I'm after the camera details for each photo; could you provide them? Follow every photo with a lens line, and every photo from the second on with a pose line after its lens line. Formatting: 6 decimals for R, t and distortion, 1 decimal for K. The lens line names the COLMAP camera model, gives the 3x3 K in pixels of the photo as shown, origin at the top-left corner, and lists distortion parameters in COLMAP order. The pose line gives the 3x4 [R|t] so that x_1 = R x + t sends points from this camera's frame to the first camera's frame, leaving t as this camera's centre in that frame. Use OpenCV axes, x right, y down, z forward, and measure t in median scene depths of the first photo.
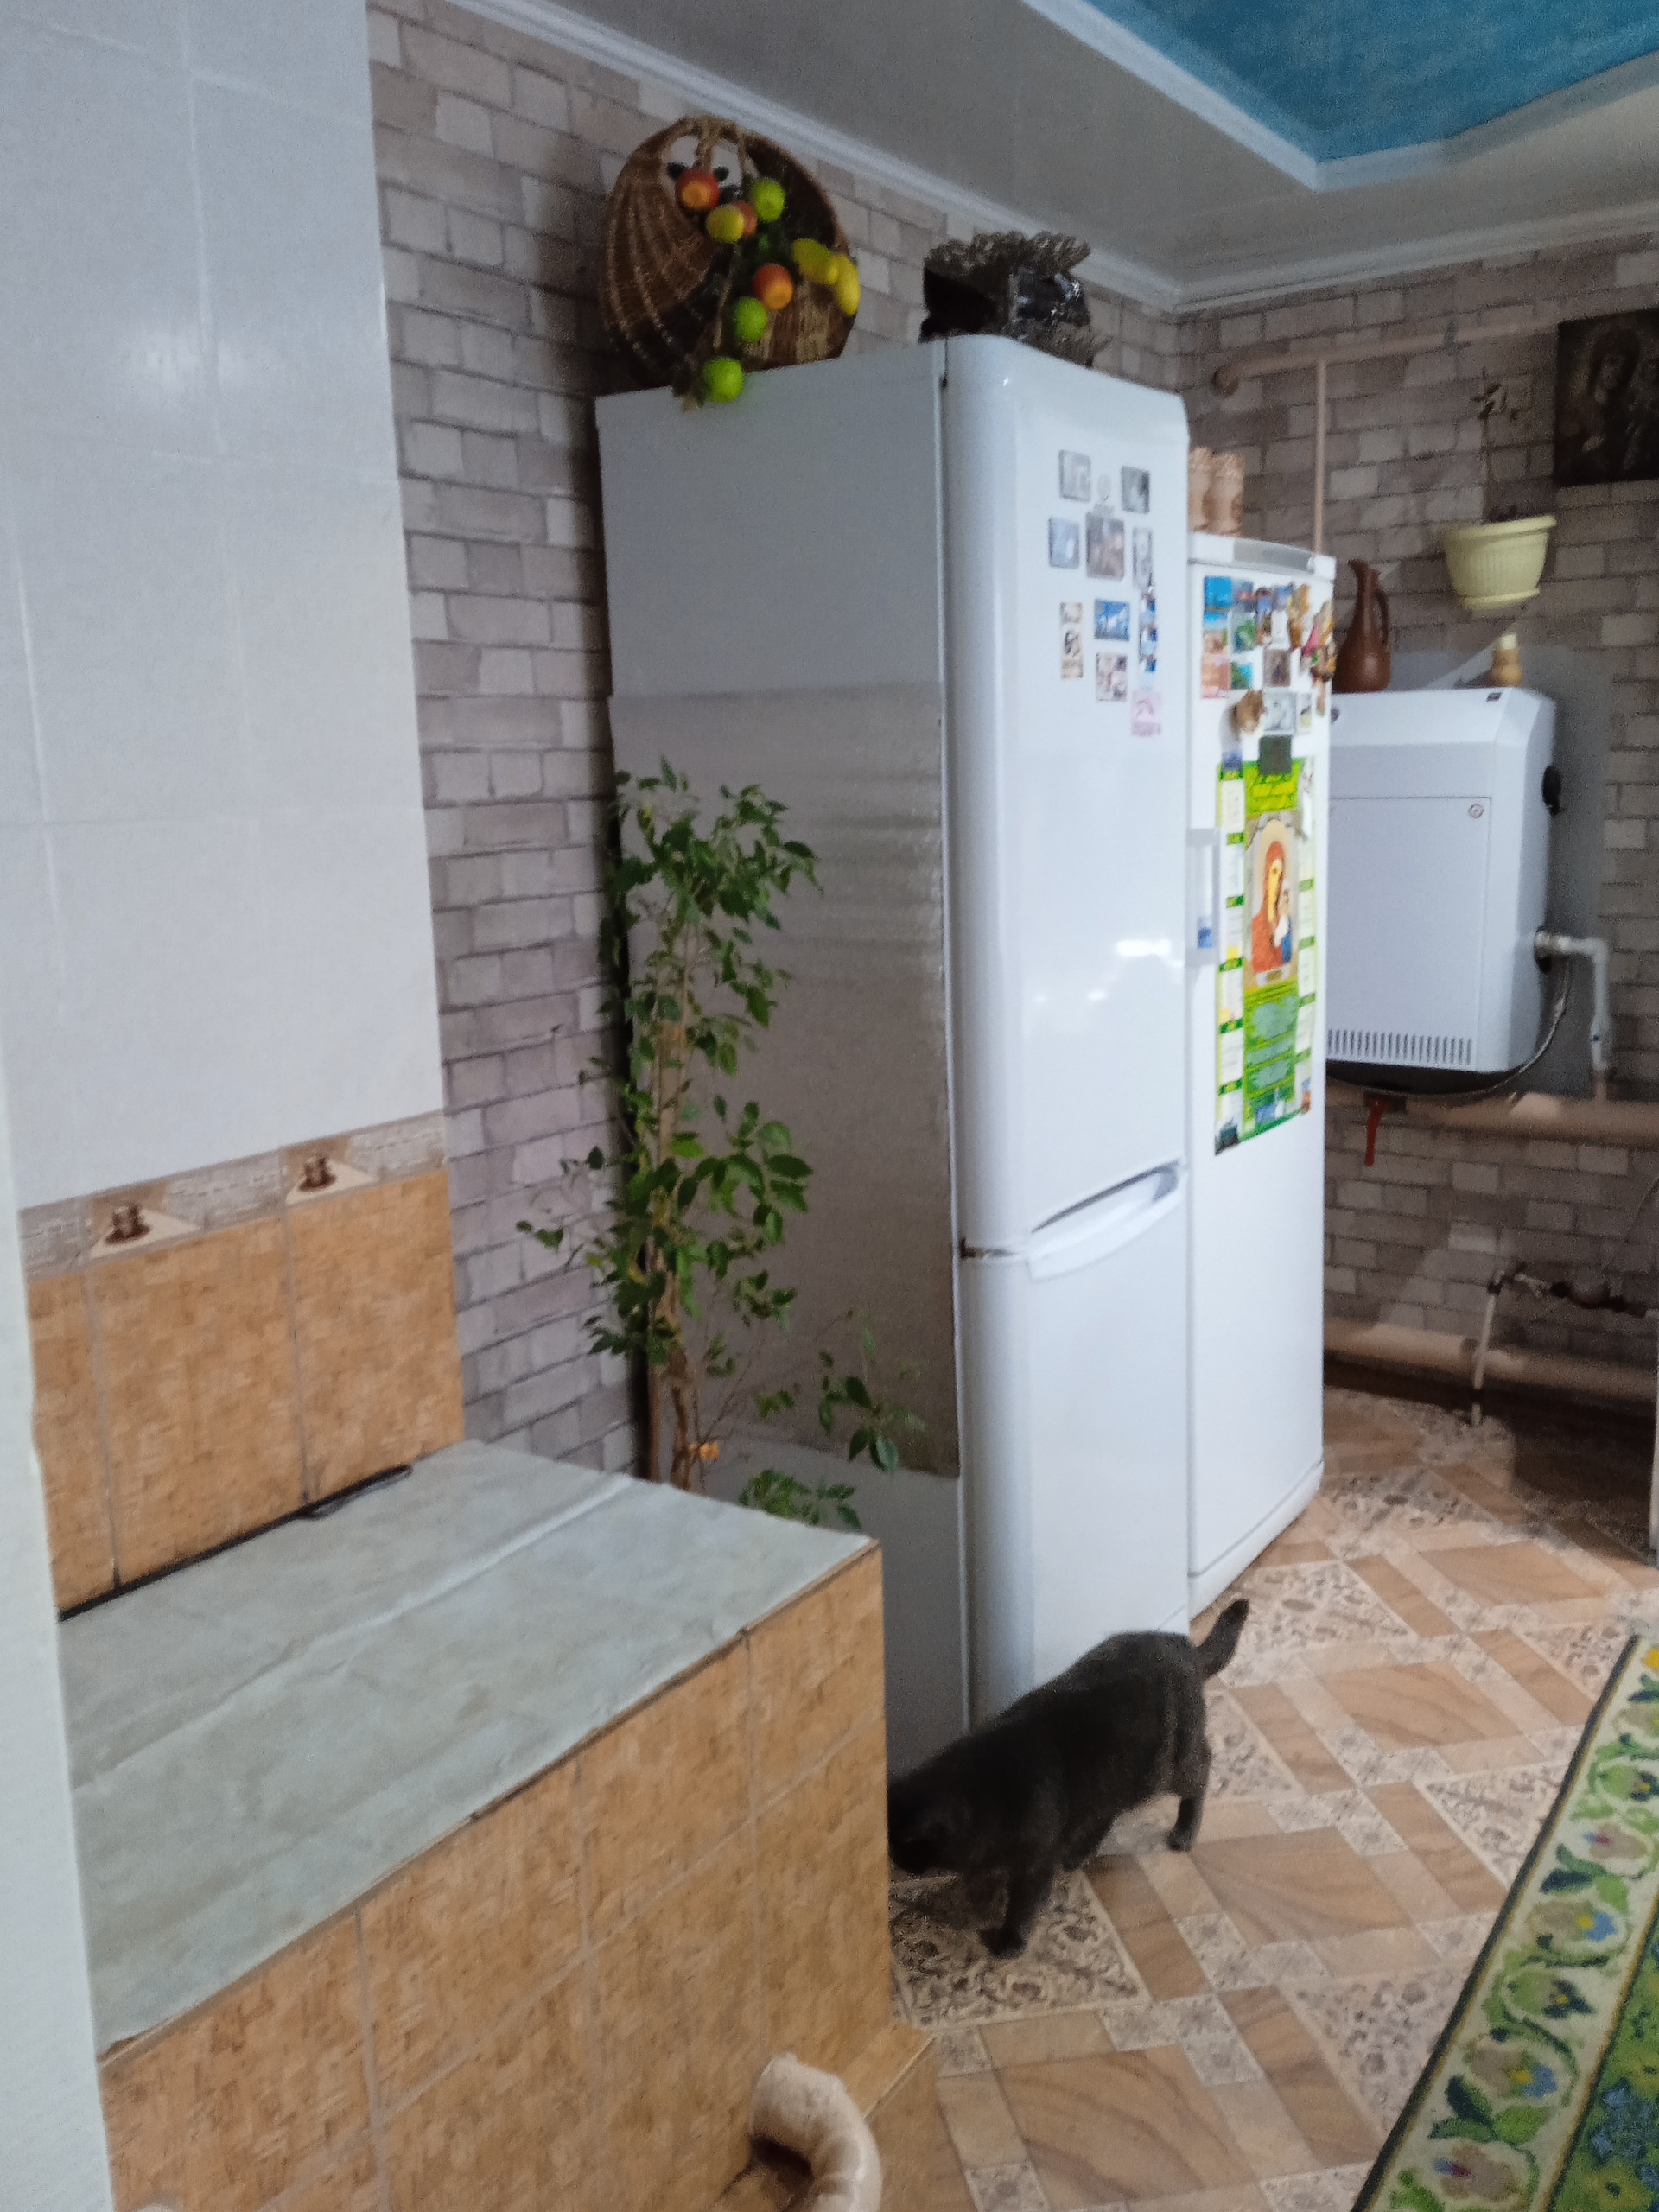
lens RADIAL K [[1862.4, 0, 866.8], [0, 1862.4, 1081.4], [0, 0, 1]] dist [0.130058, -0.215691]
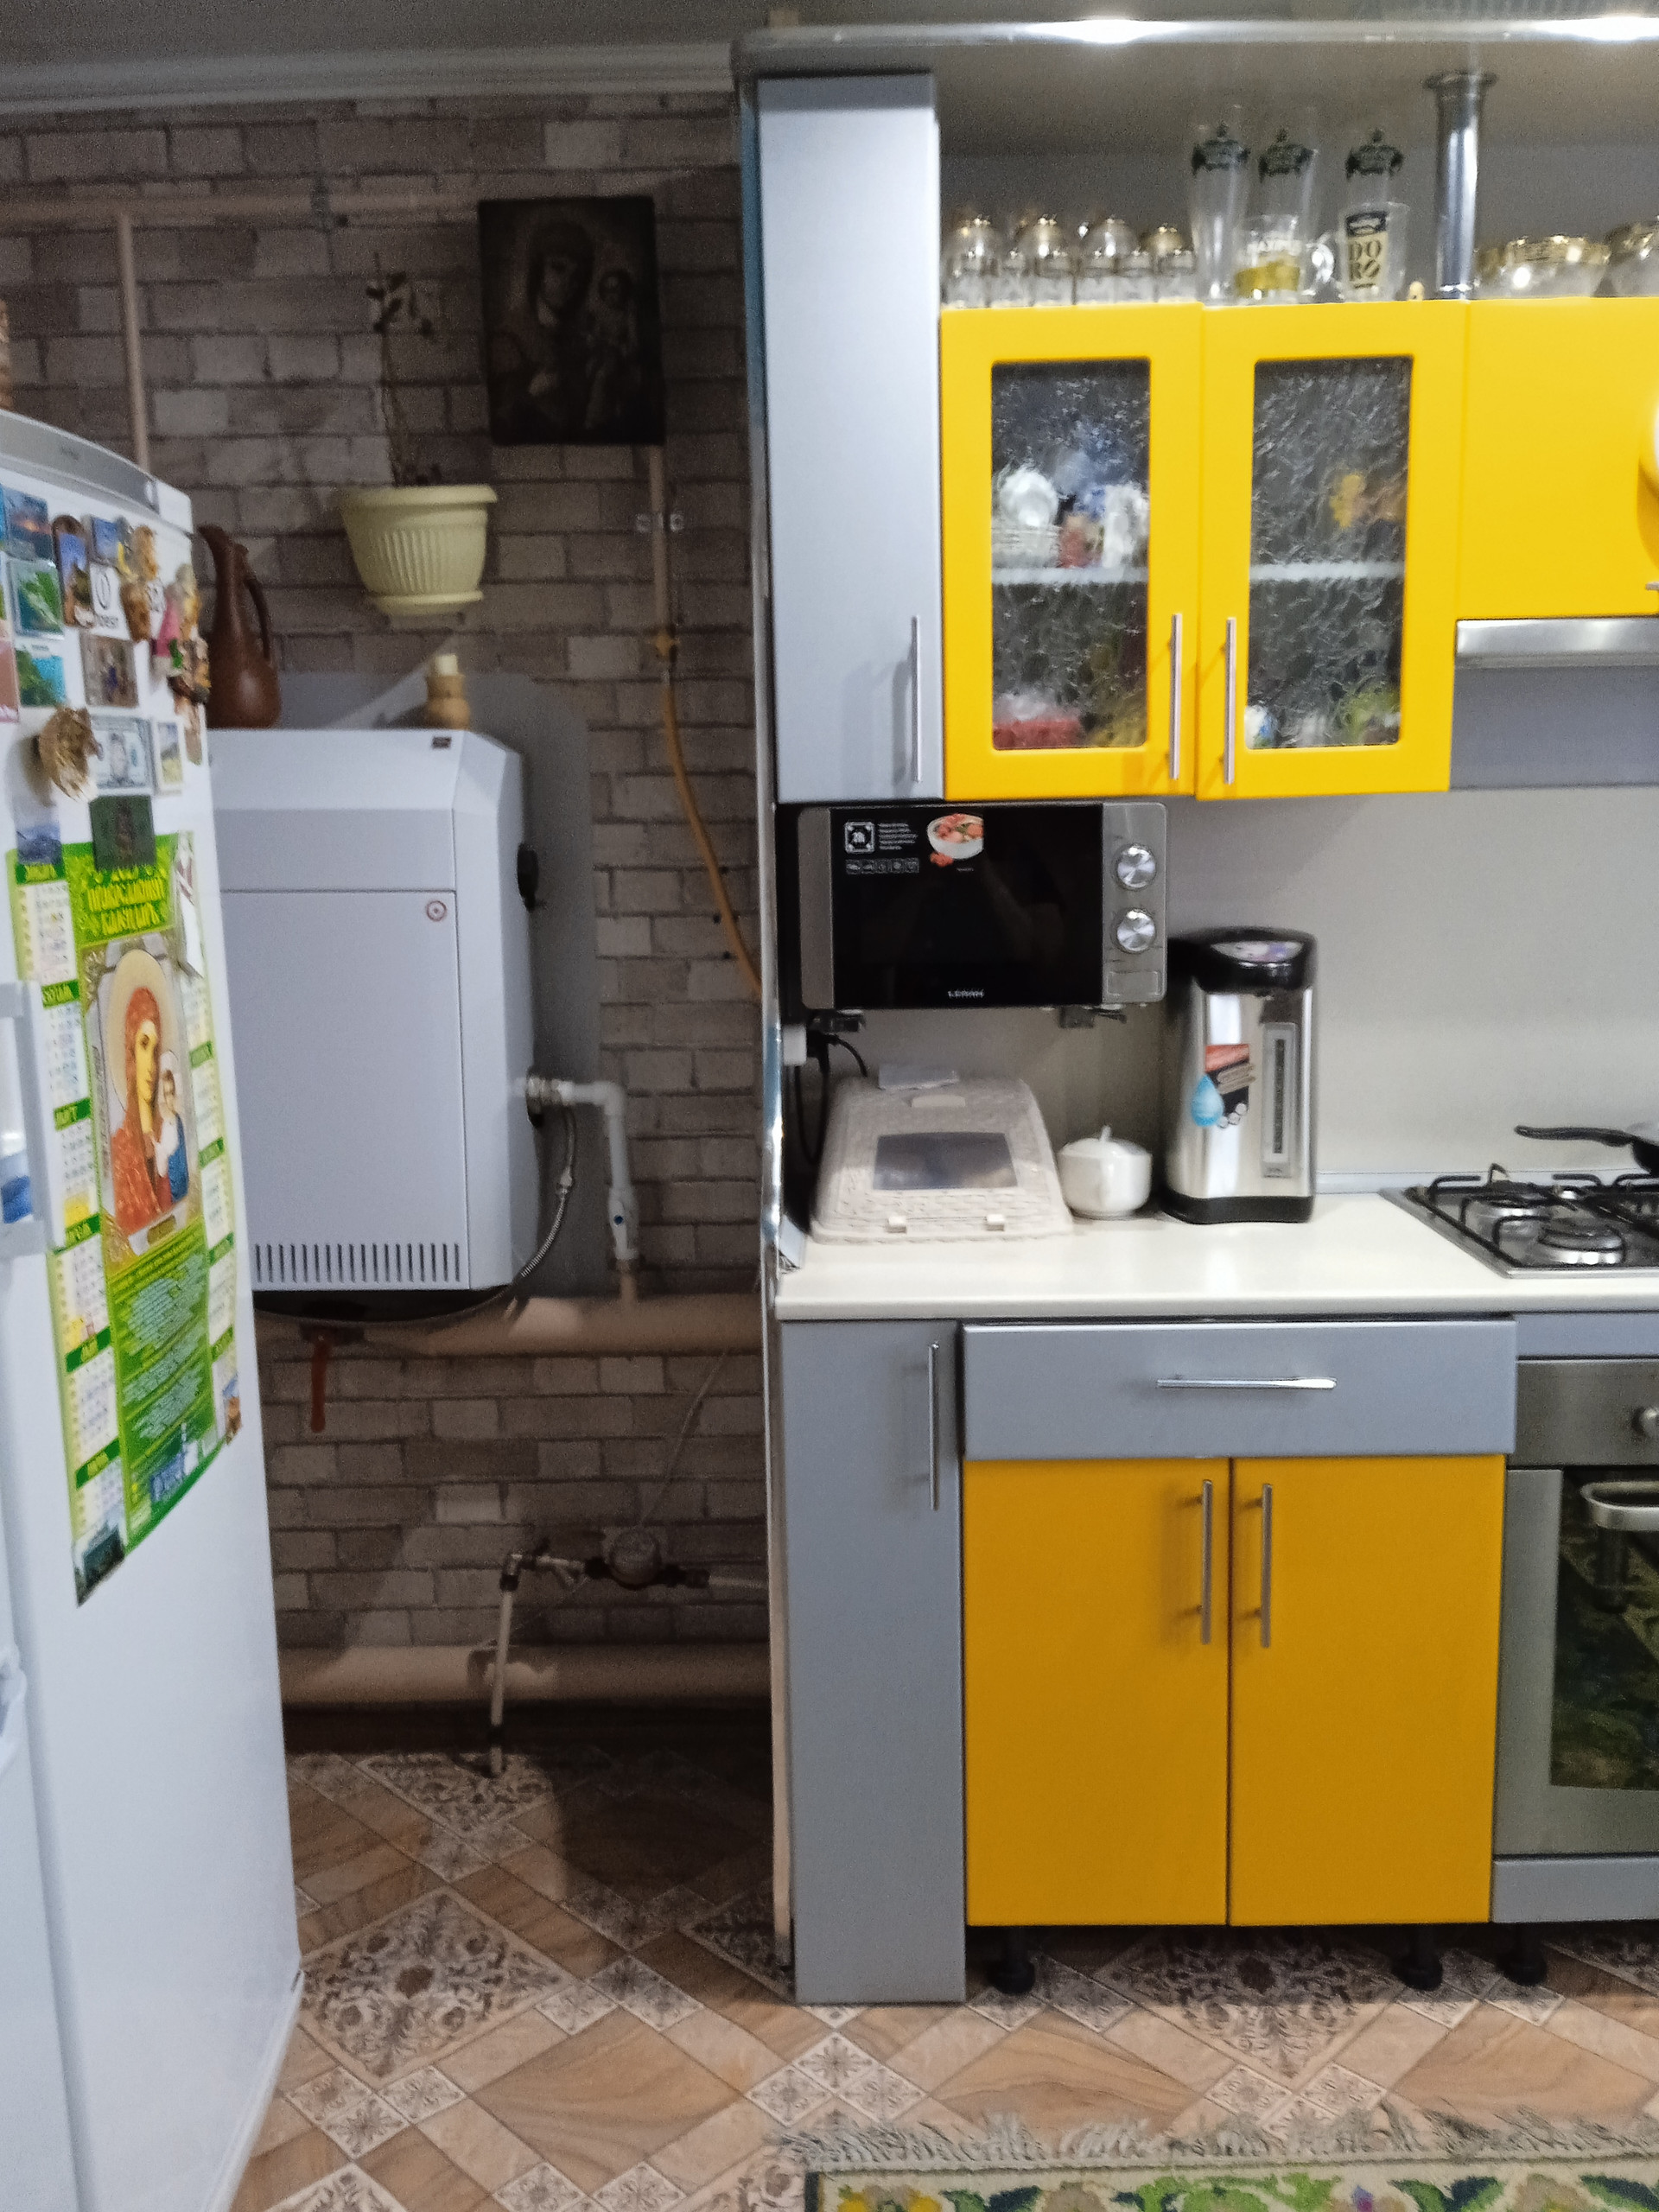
lens RADIAL K [[1850.3, 0, 829.5], [0, 1850.3, 1106.0], [0, 0, 1]] dist [0.111092, -0.183862]
pose [[0.835690, -0.082204, 0.543014, 0.072006], [0.088413, 0.995975, 0.014709, -0.069909], [-0.542038, 0.035717, 0.839595, 0.361161]]
